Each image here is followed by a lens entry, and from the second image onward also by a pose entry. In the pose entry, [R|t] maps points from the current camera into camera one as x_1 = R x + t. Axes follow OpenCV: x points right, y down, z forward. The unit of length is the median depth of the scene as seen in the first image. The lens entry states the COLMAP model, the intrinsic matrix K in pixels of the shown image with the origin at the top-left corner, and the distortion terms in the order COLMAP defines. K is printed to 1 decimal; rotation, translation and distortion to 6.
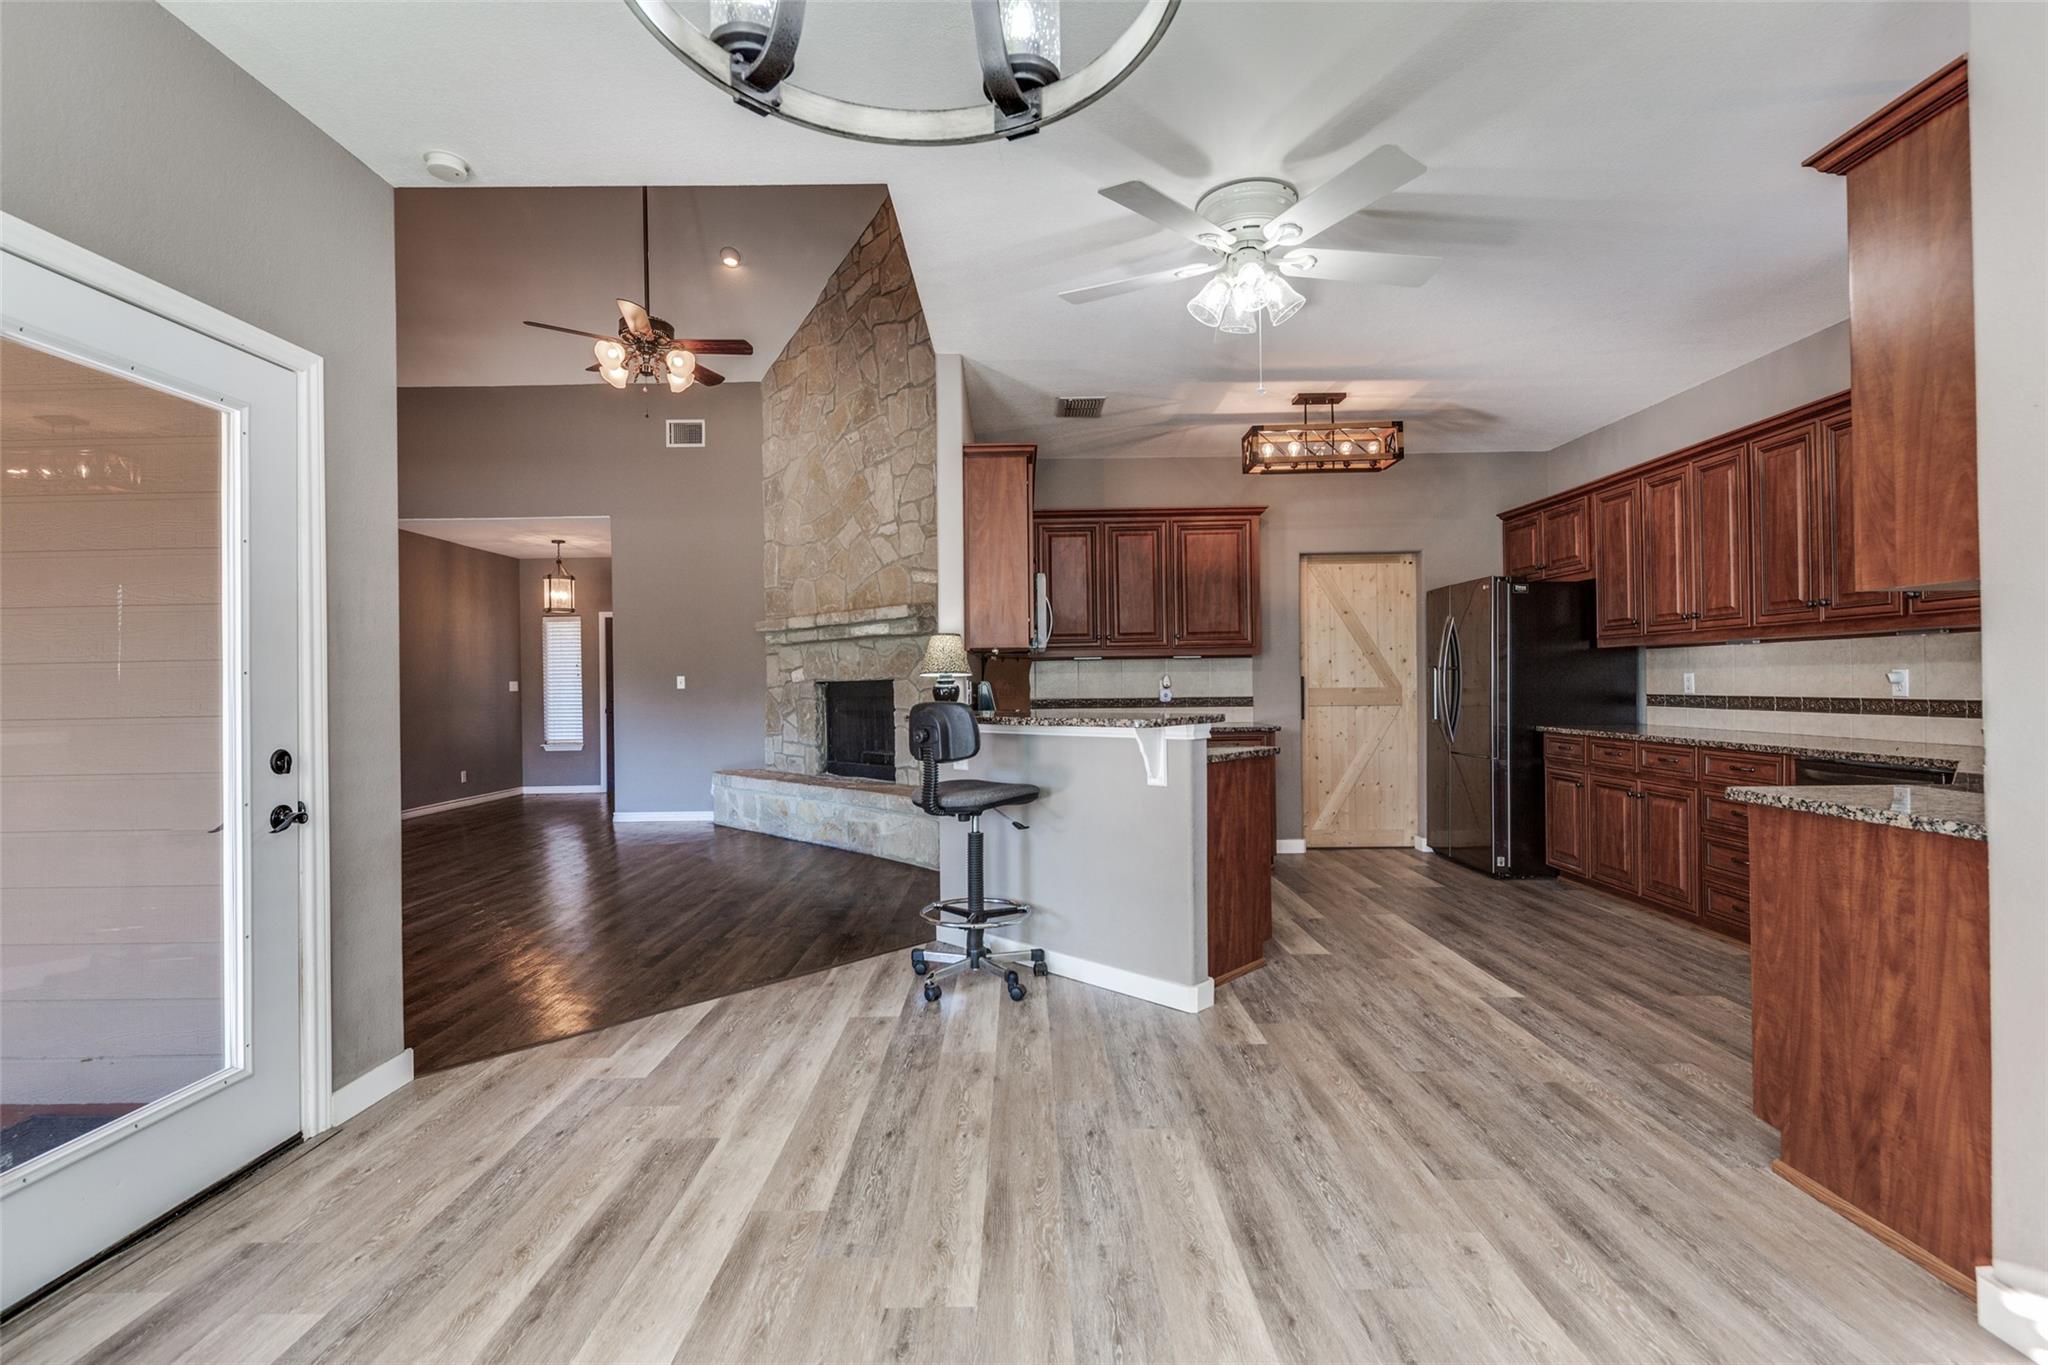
lens RADIAL K [[927.1, 0, 1019.5], [0, 927.1, 678.8], [0, 0, 1]] dist [0.004439, -0.003166]
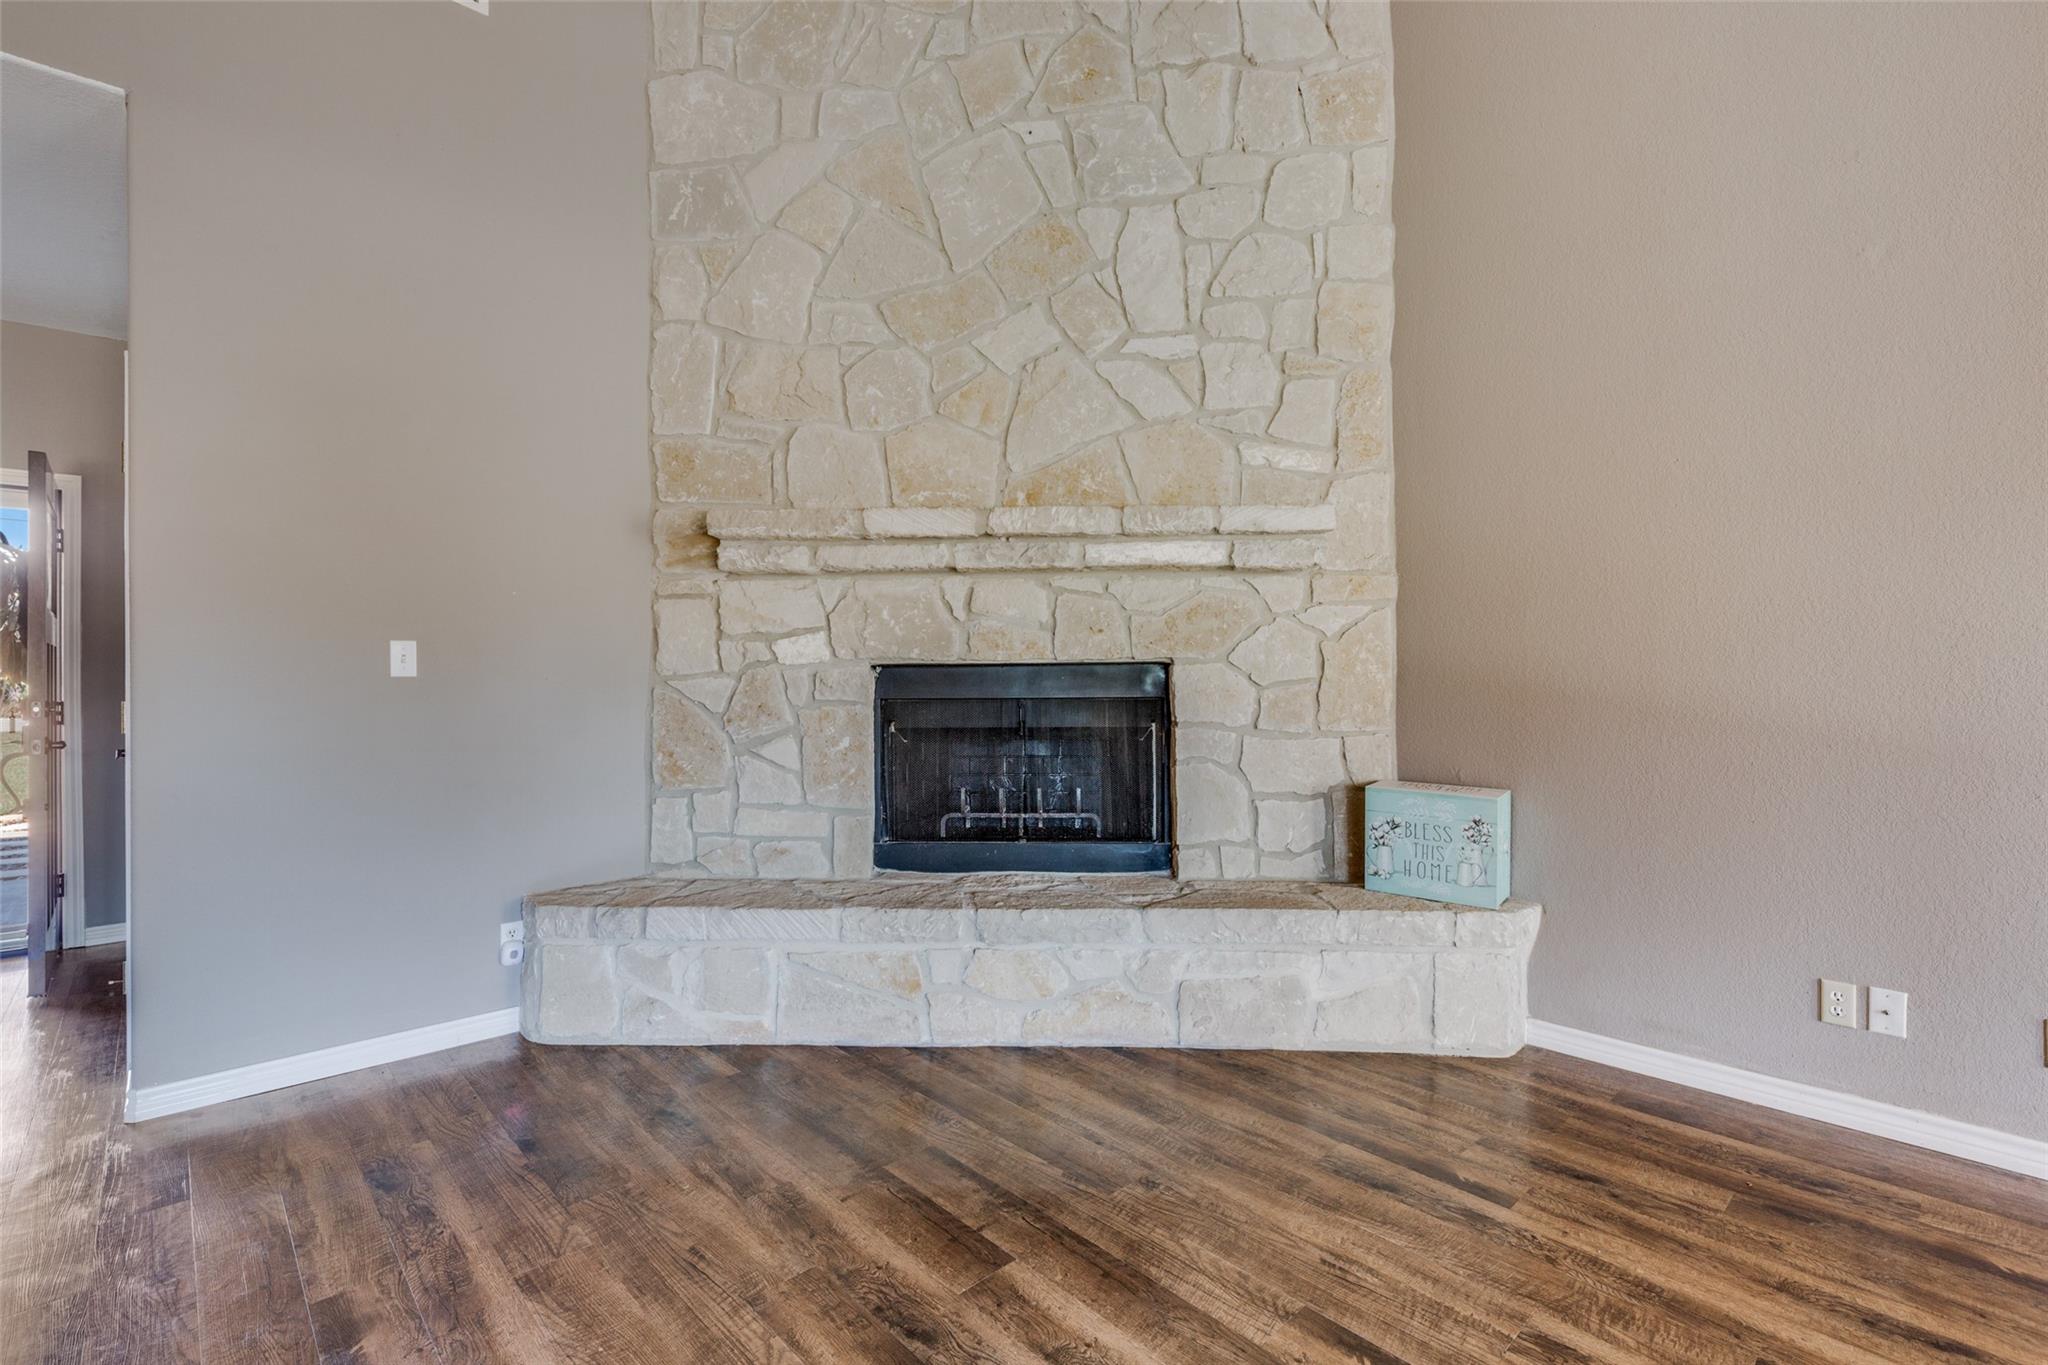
lens RADIAL K [[927.1, 0, 1019.9], [0, 927.1, 677.1], [0, 0, 1]] dist [0.004439, -0.003166]
pose [[0.725041, 0.014927, 0.688544, -1.039489], [-0.010372, 0.999888, -0.010756, 0.028857], [-0.688628, 0.000657, 0.725115, 1.403784]]
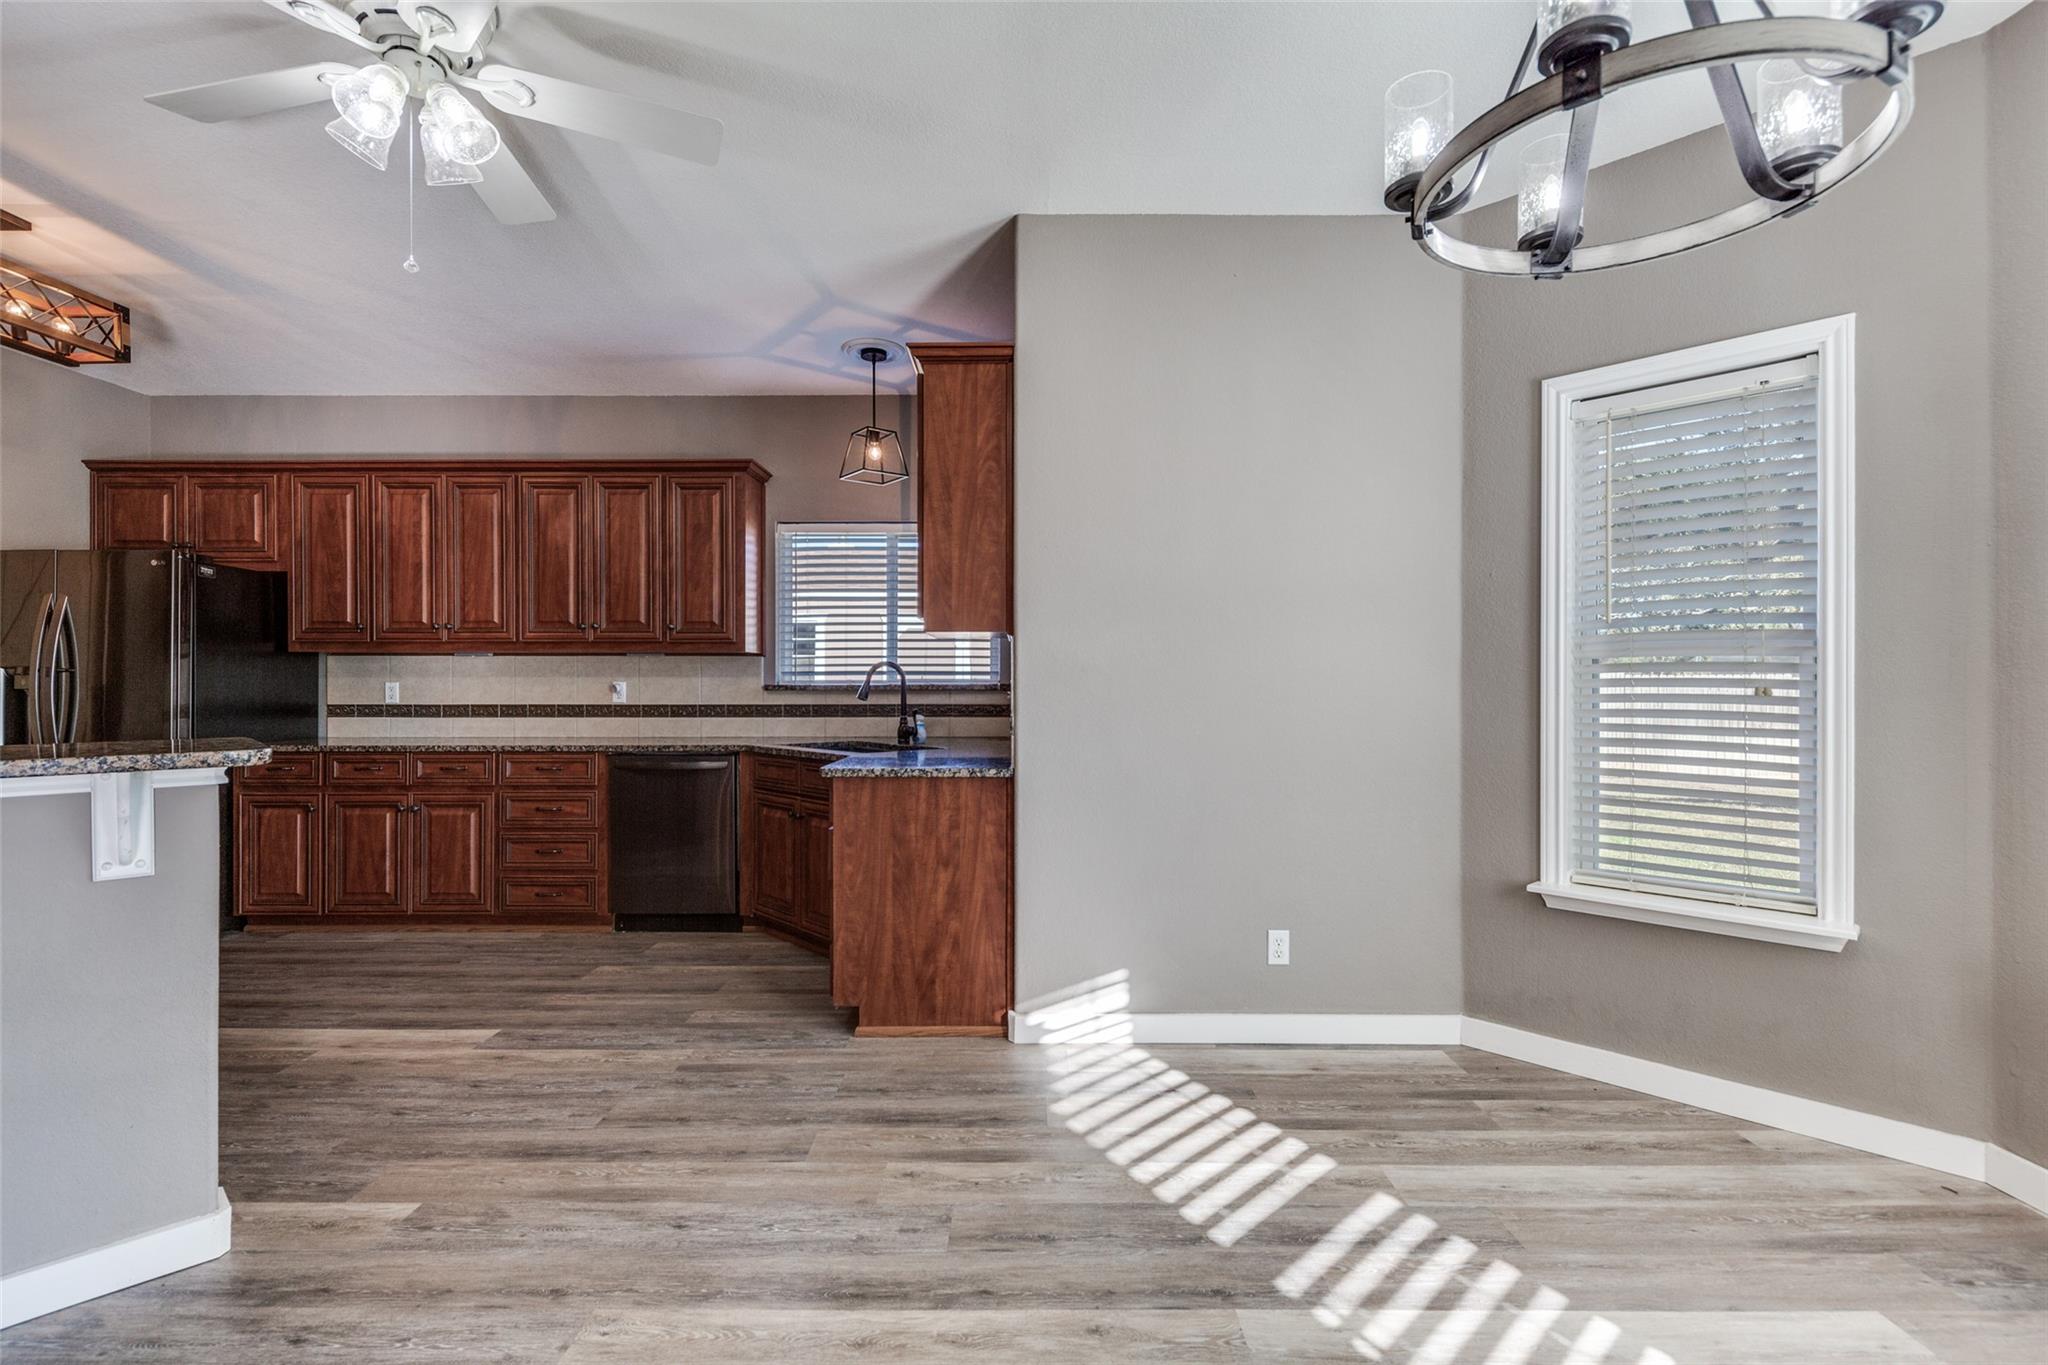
lens RADIAL K [[927.1, 0, 1020.8], [0, 927.1, 686.7], [0, 0, 1]] dist [0.004439, -0.003166]
pose [[-0.003246, 0.010091, 0.999944, -0.374321], [-0.004481, 0.999939, -0.010106, 0.007729], [-0.999985, -0.004514, -0.003200, 0.472109]]
